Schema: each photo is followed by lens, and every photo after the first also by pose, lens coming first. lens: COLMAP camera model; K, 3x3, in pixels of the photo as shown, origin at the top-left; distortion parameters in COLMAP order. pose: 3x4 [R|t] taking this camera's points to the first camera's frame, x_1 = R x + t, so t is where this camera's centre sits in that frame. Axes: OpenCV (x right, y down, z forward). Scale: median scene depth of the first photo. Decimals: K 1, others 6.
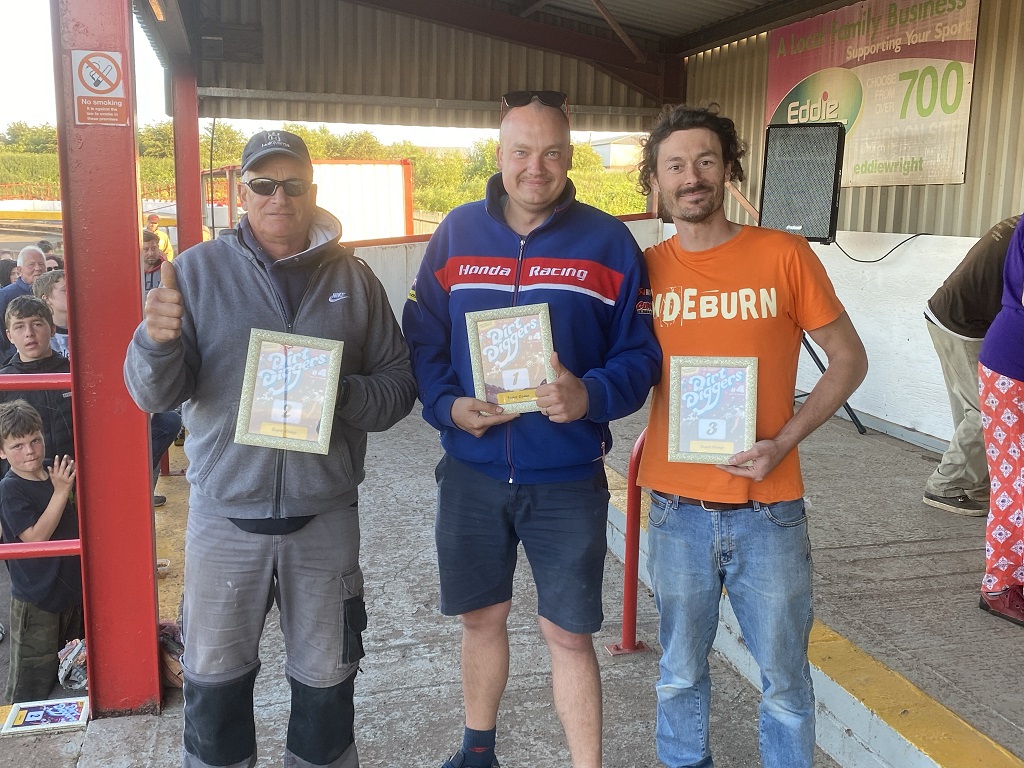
lens RADIAL K [[1060.1, 0, 508.5], [0, 1060.1, 388.9], [0, 0, 1]] dist [0.010668, 0.000000]
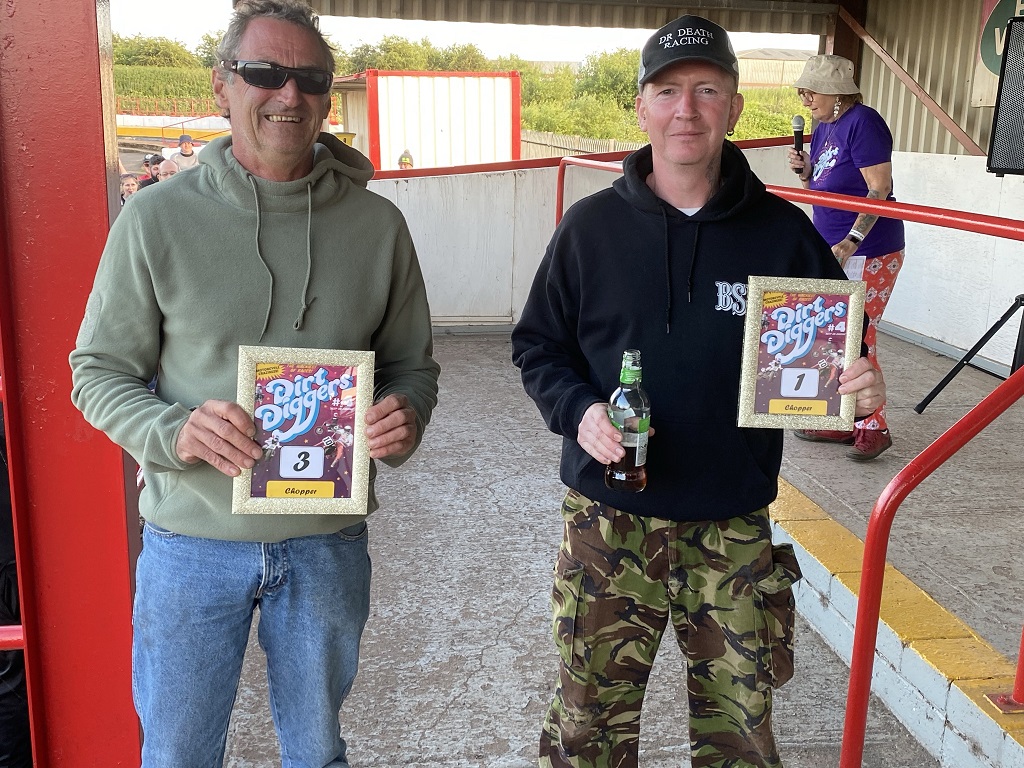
lens RADIAL K [[1089.3, 0, 495.4], [0, 1089.3, 379.8], [0, 0, 1]] dist [0.004445, 0.000000]
pose [[0.994306, 0.034240, -0.100912, -0.025301], [-0.028355, 0.997844, 0.059184, -0.028421], [0.102721, -0.055986, 0.993133, 0.174992]]
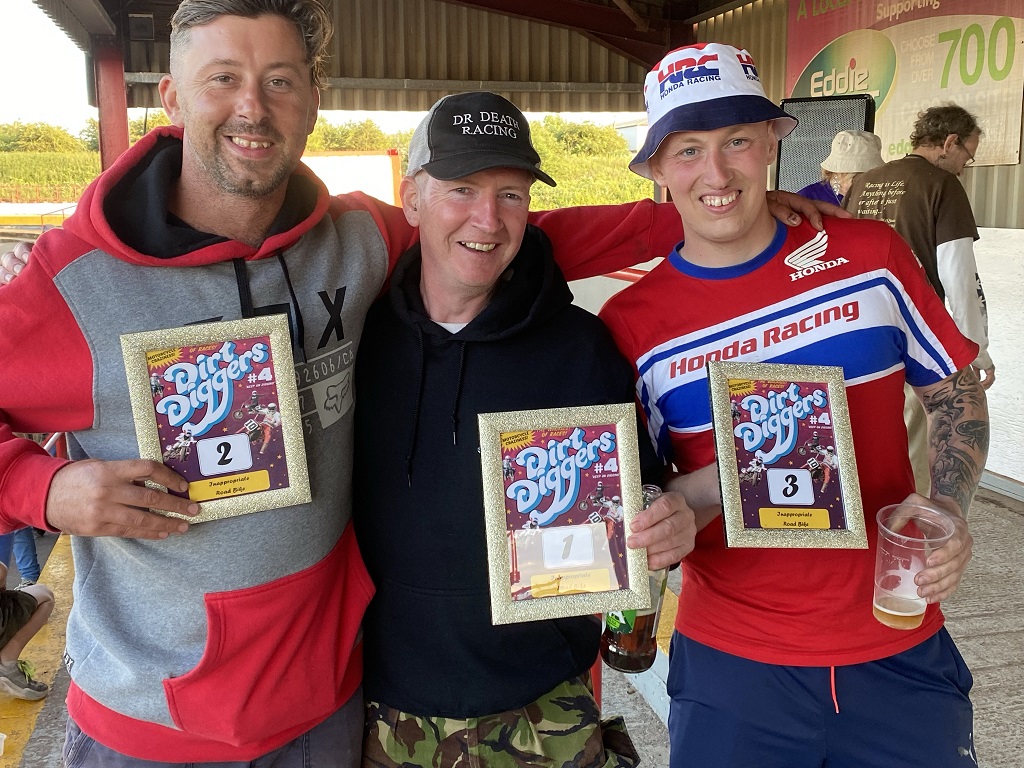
lens RADIAL K [[1144.0, 0, 522.1], [0, 1144.0, 391.3], [0, 0, 1]] dist [0.008264, 0.000000]
pose [[0.999645, -0.021119, -0.016259, 0.045474], [0.021094, 0.999776, -0.001723, -0.019855], [0.016292, 0.001379, 0.999866, 0.087234]]
